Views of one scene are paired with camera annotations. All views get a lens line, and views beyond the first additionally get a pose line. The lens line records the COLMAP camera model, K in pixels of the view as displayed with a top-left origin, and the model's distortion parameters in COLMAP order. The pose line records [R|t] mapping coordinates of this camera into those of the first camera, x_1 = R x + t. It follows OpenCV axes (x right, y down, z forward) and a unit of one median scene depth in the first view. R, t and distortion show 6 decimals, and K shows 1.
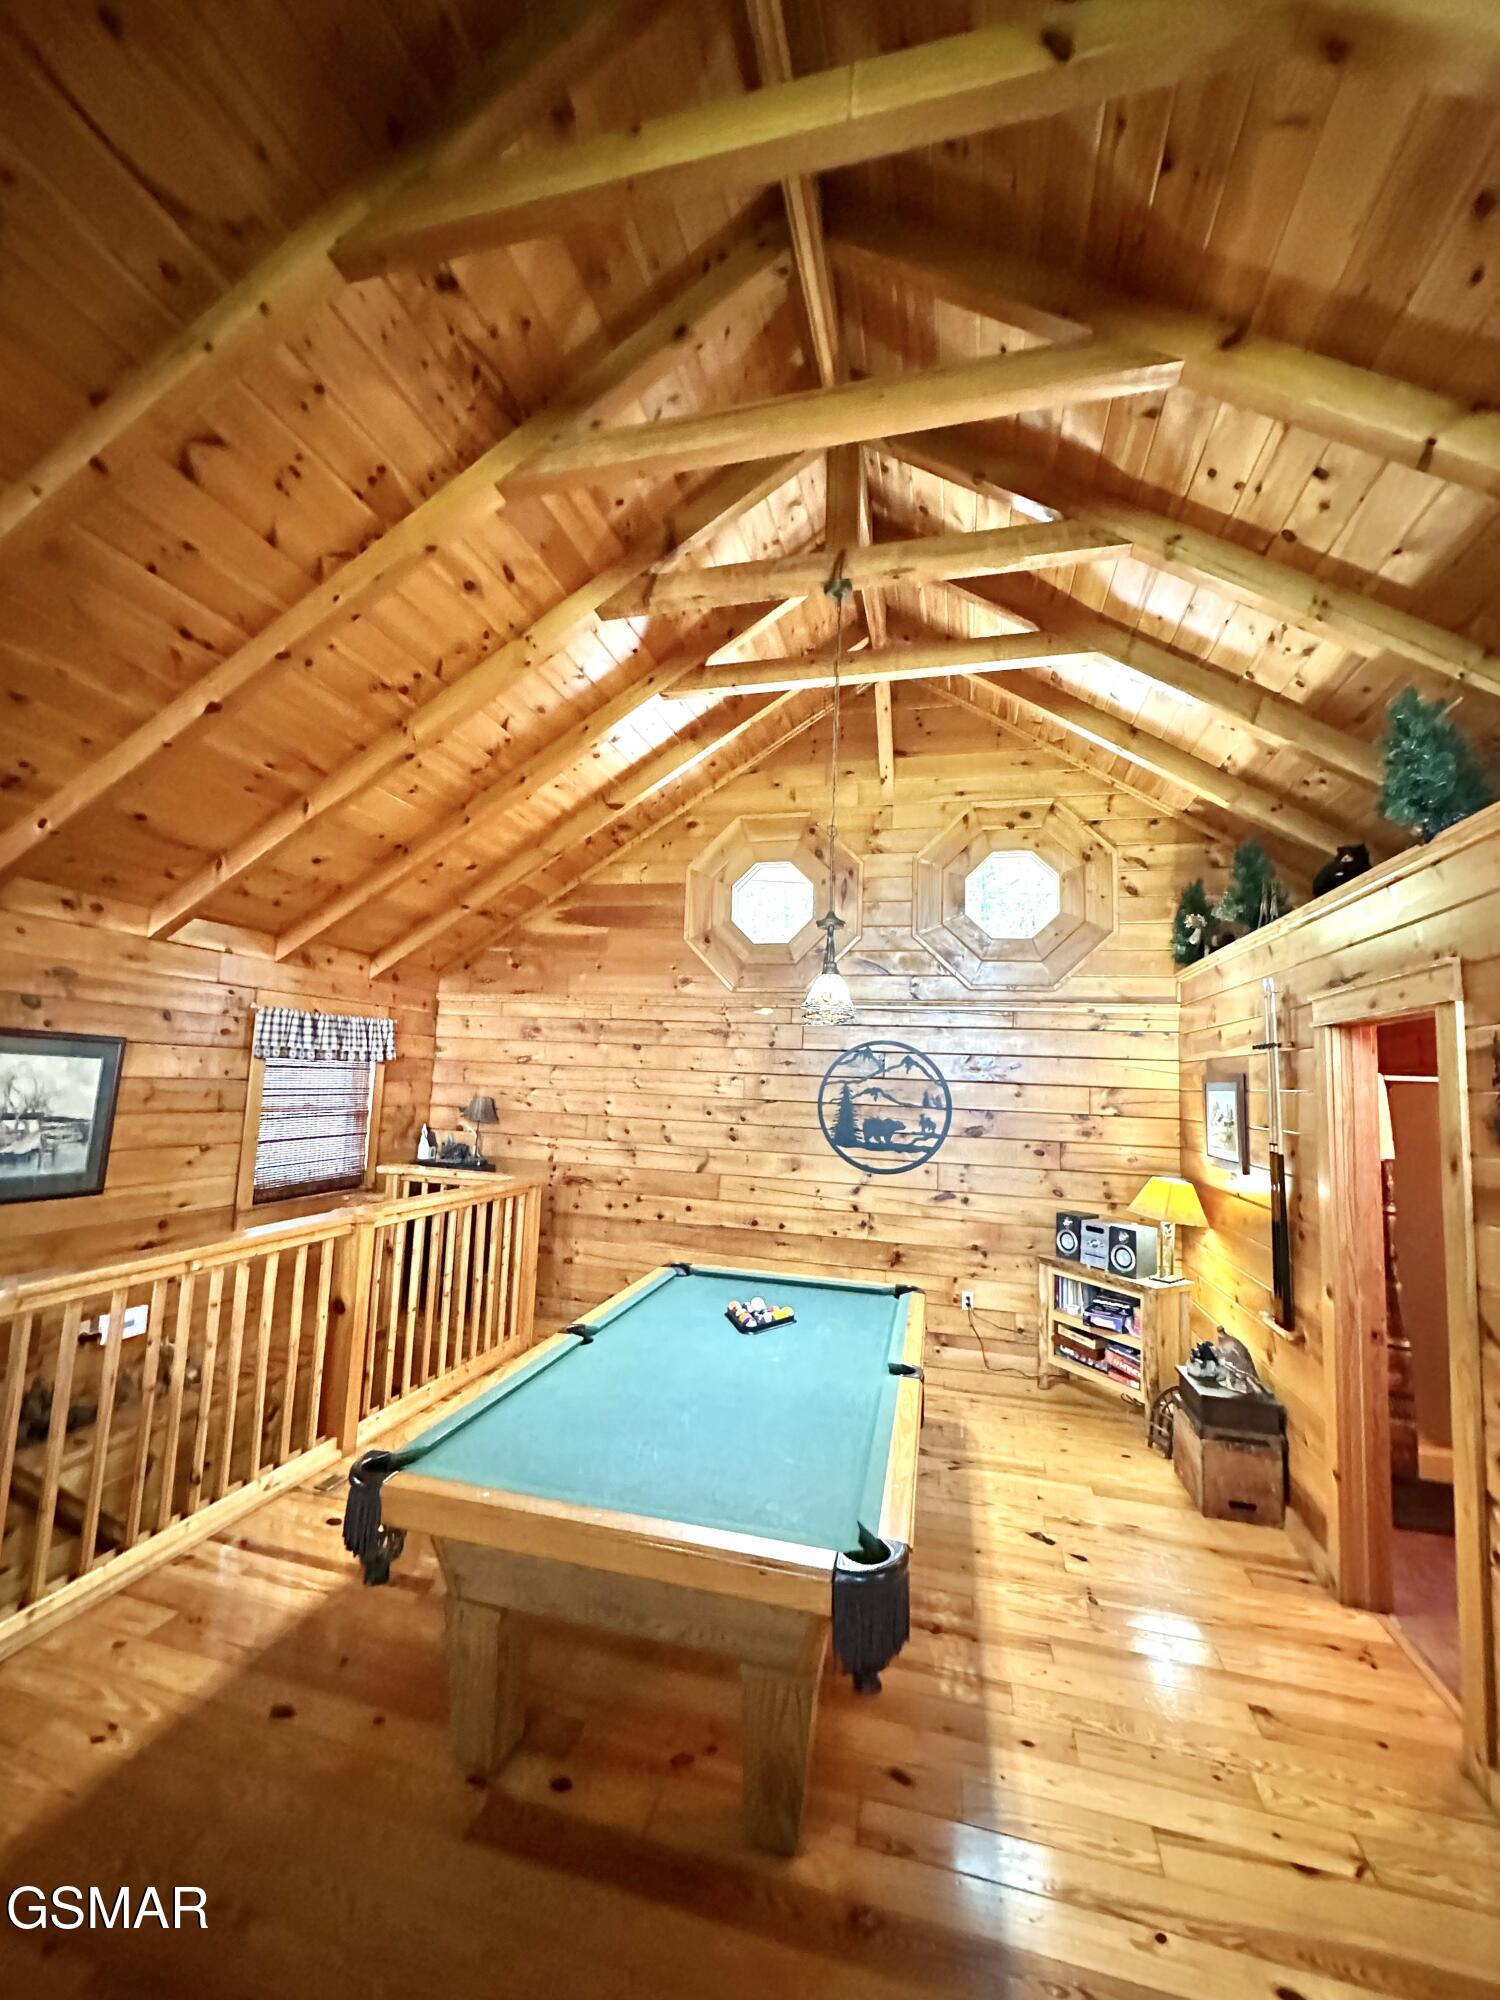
lens RADIAL K [[795.5, 0, 746.6], [0, 795.5, 1001.4], [0, 0, 1]] dist [-0.004182, 0.000971]
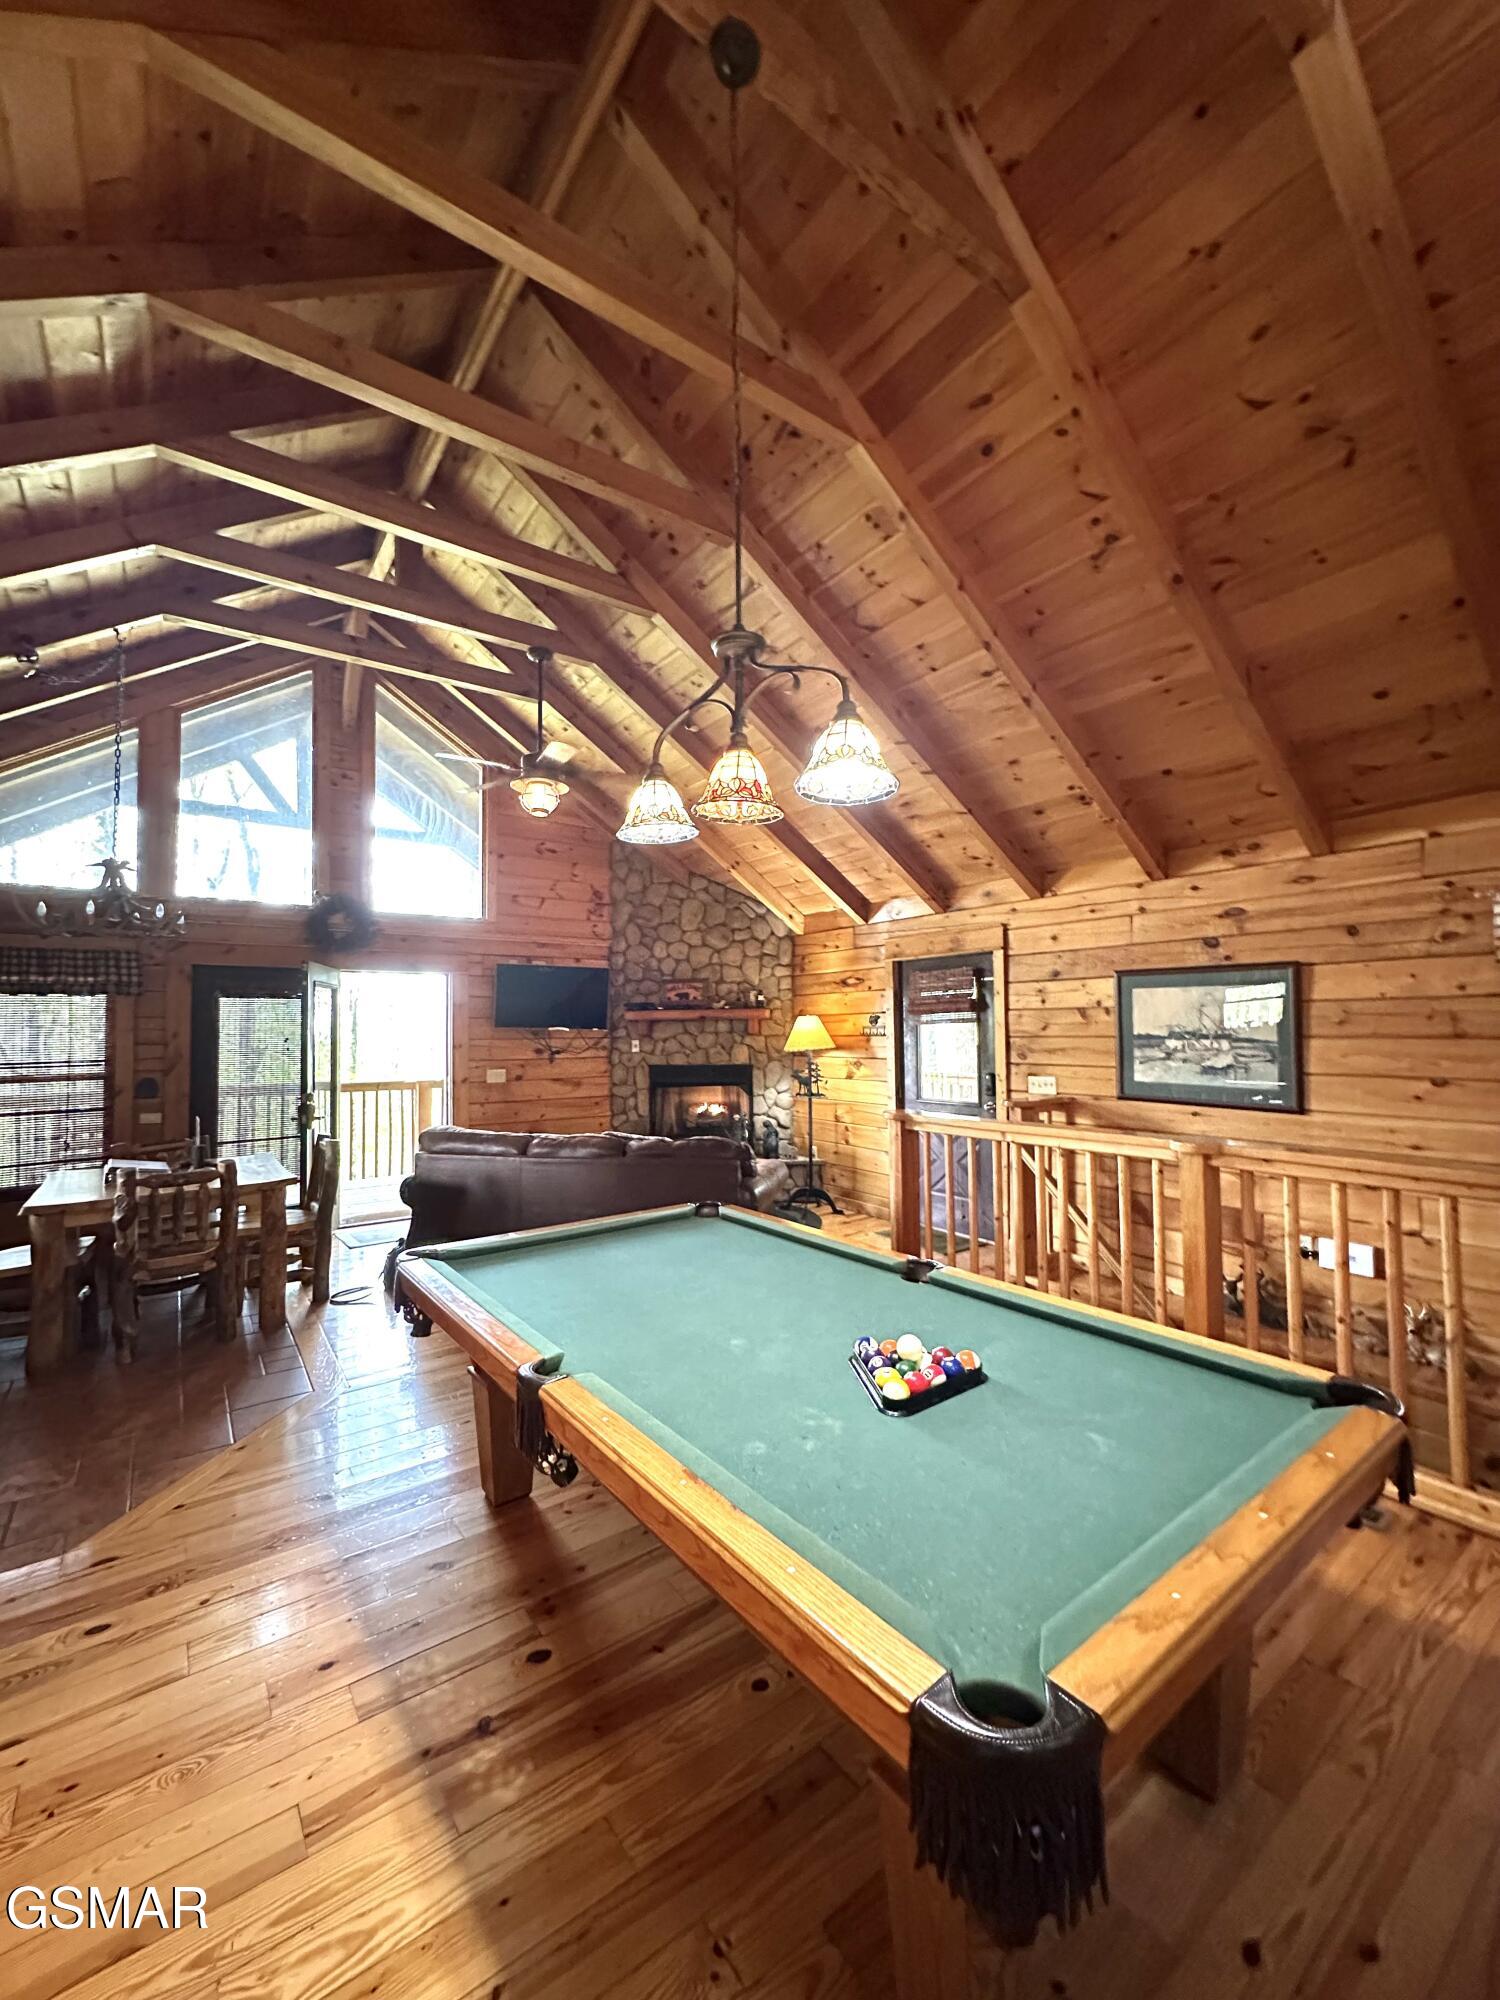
lens RADIAL K [[795.5, 0, 756.3], [0, 795.5, 998.1], [0, 0, 1]] dist [-0.004182, 0.000971]
pose [[-0.621589, -0.064783, -0.780660, 0.420111], [0.064484, 0.988960, -0.133413, 0.180285], [0.780685, -0.133268, -0.610550, 1.064245]]
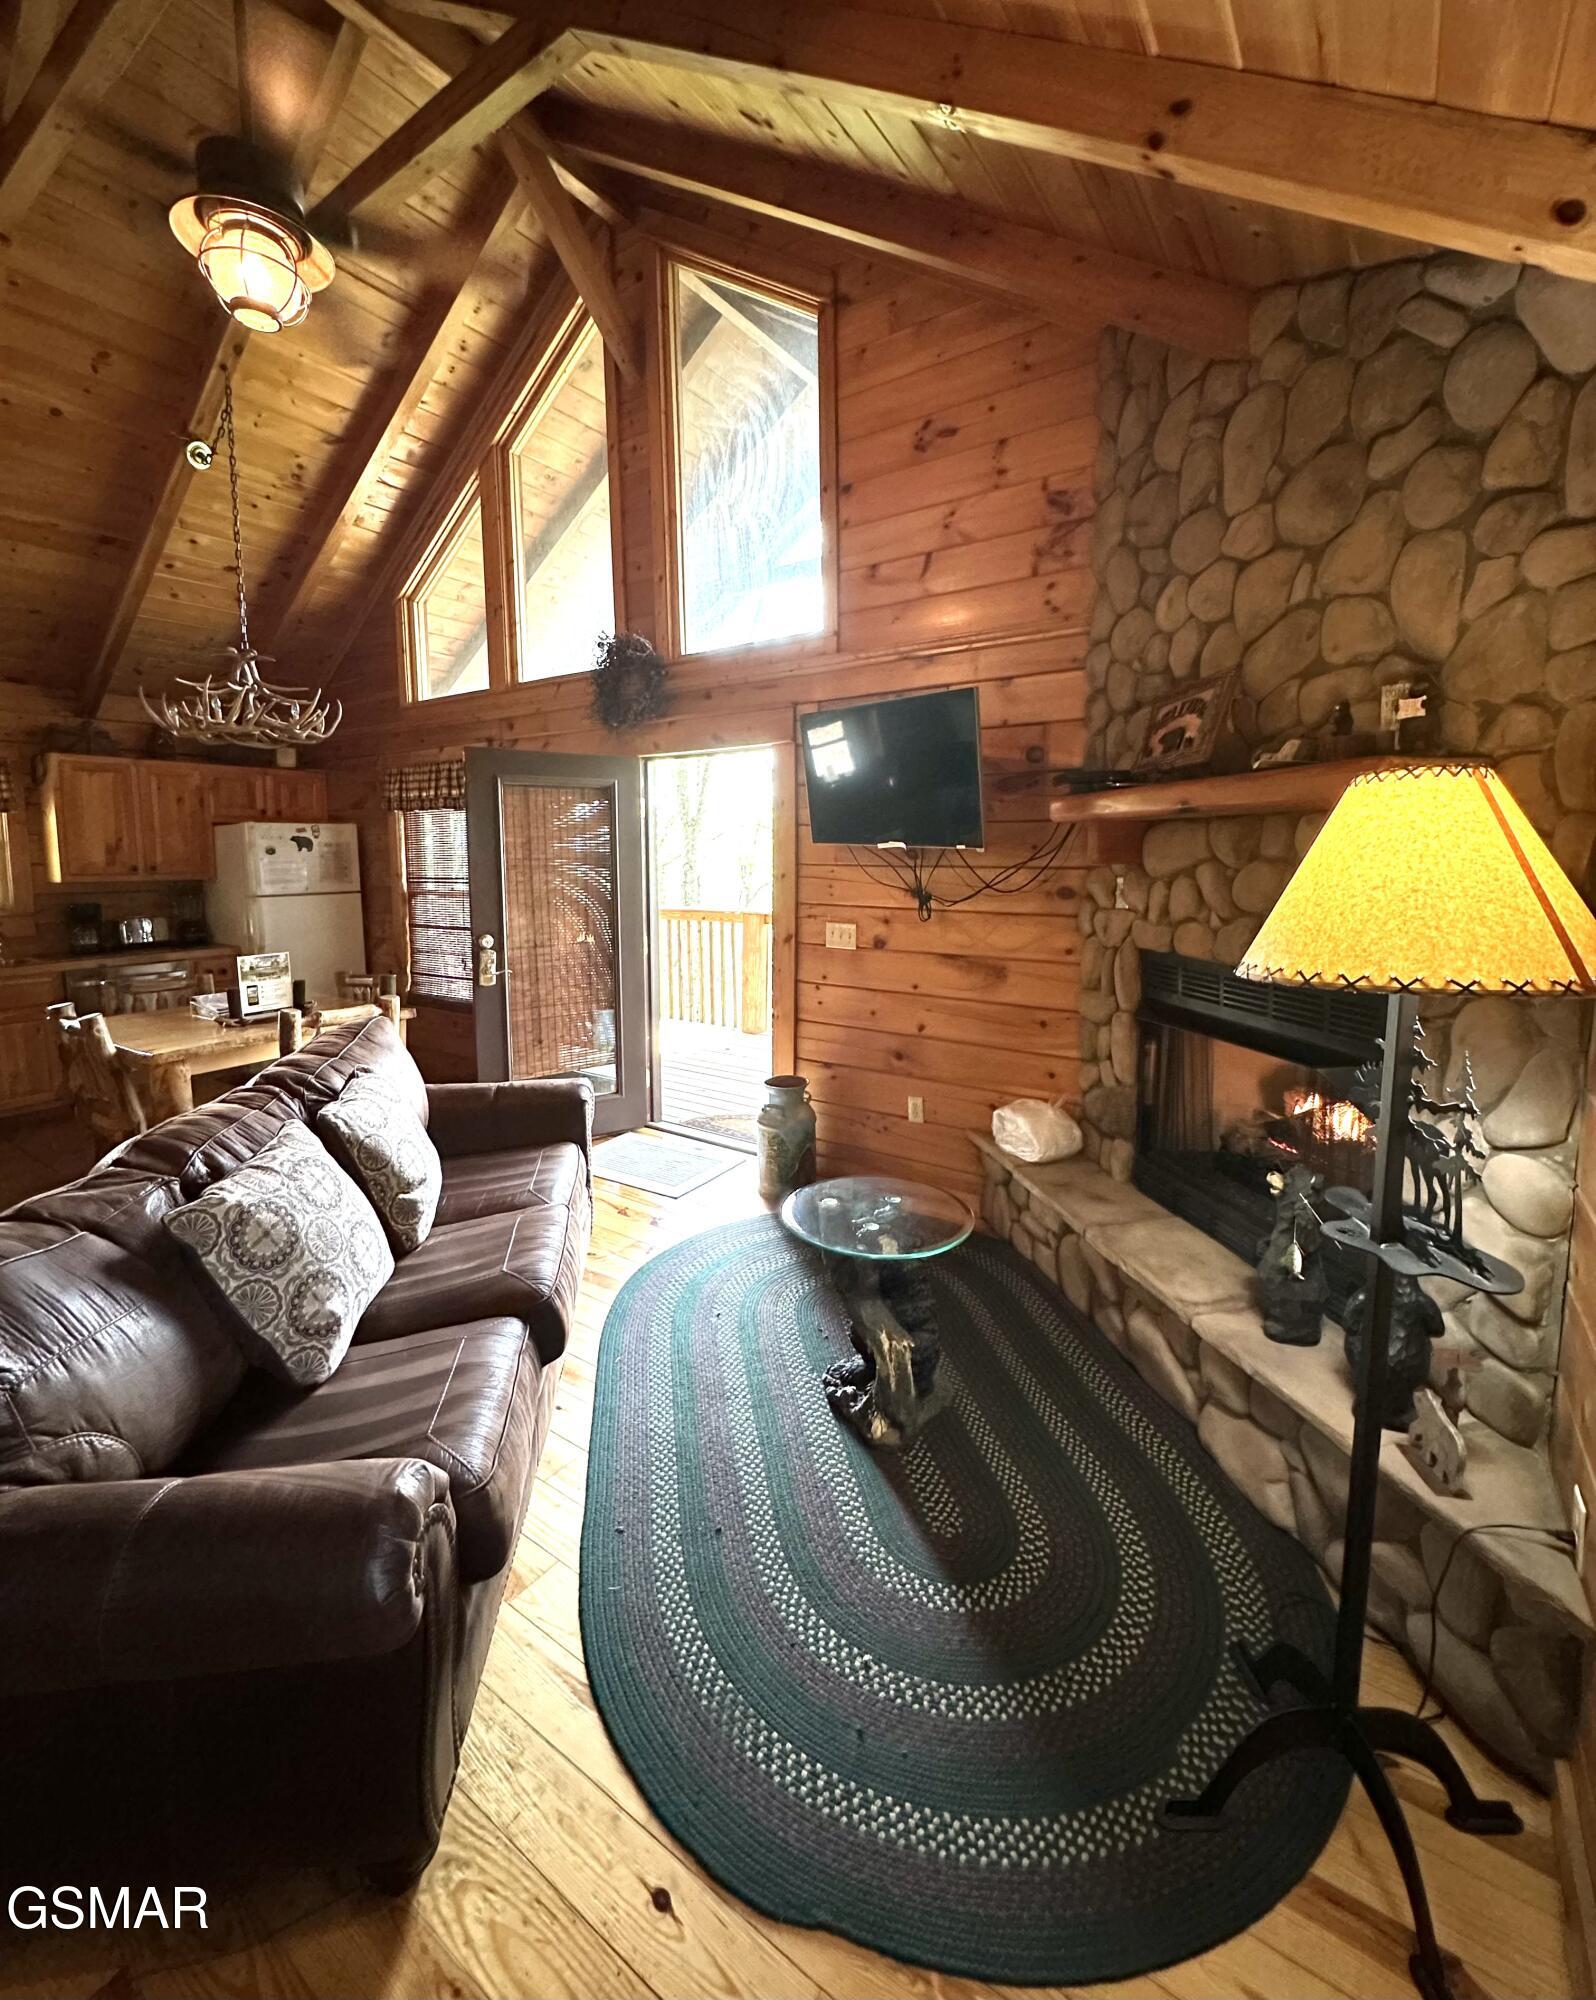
lens RADIAL K [[847.6, 0, 807.0], [0, 847.6, 929.6], [0, 0, 1]] dist [-0.002620, -0.000030]
pose [[-0.946736, -0.064762, 0.315430, -0.791080], [-0.064802, 0.997844, 0.010371, 0.071458], [-0.315422, -0.010622, -0.948892, 0.496848]]
